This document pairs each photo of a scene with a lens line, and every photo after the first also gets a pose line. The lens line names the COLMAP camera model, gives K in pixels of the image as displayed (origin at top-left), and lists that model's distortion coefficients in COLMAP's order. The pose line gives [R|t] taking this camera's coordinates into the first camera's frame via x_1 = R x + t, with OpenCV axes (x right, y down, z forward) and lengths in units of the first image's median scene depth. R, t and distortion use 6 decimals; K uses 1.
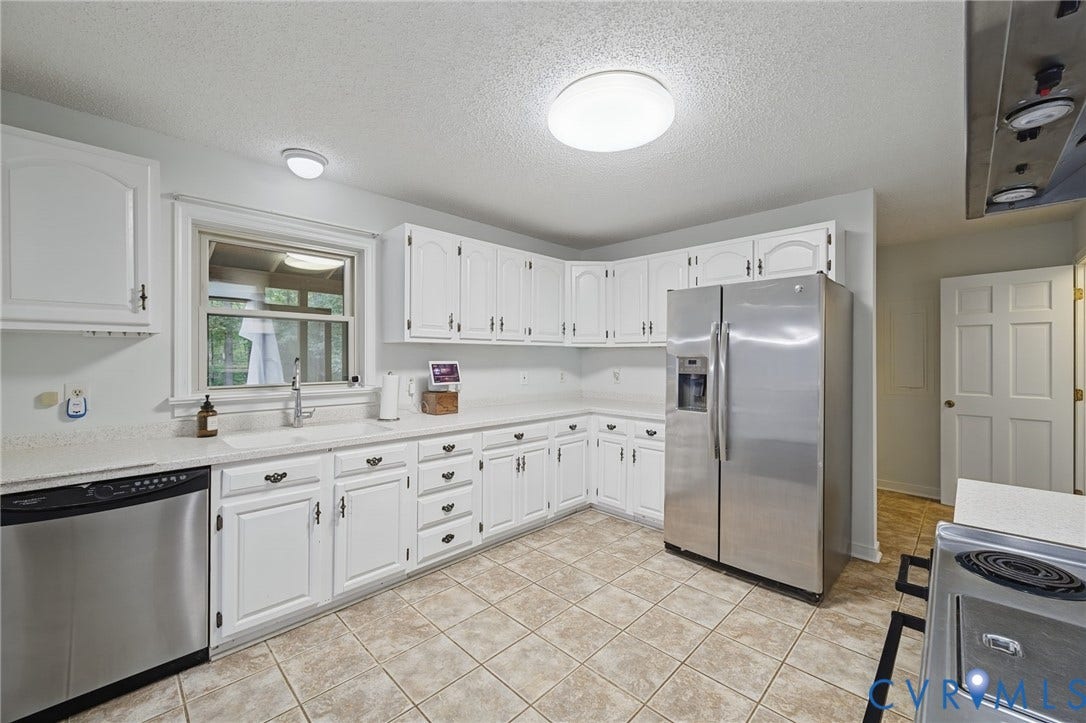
lens RADIAL K [[429.7, 0, 544.6], [0, 429.7, 356.9], [0, 0, 1]] dist [-0.000970, 0.000285]
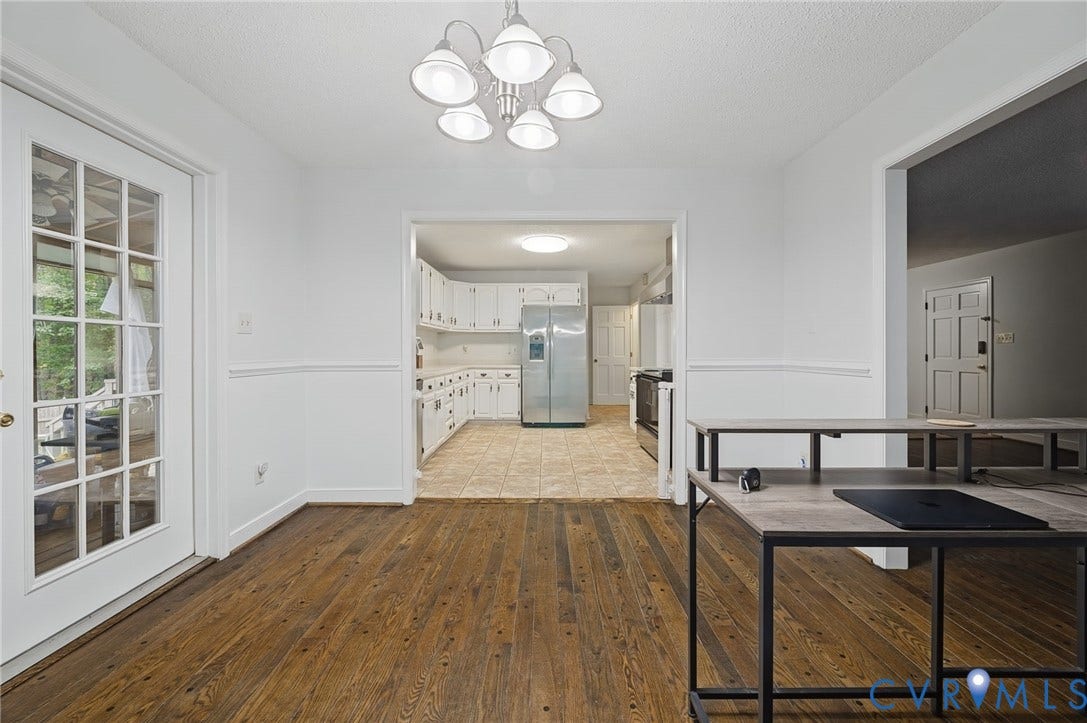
lens RADIAL K [[434.3, 0, 546.4], [0, 434.3, 351.7], [0, 0, 1]] dist [-0.003479, -0.000088]
pose [[0.713065, -0.004245, 0.701085, -1.285372], [0.001691, 0.999989, 0.004334, 0.074364], [-0.701096, -0.001905, 0.713065, -0.695571]]
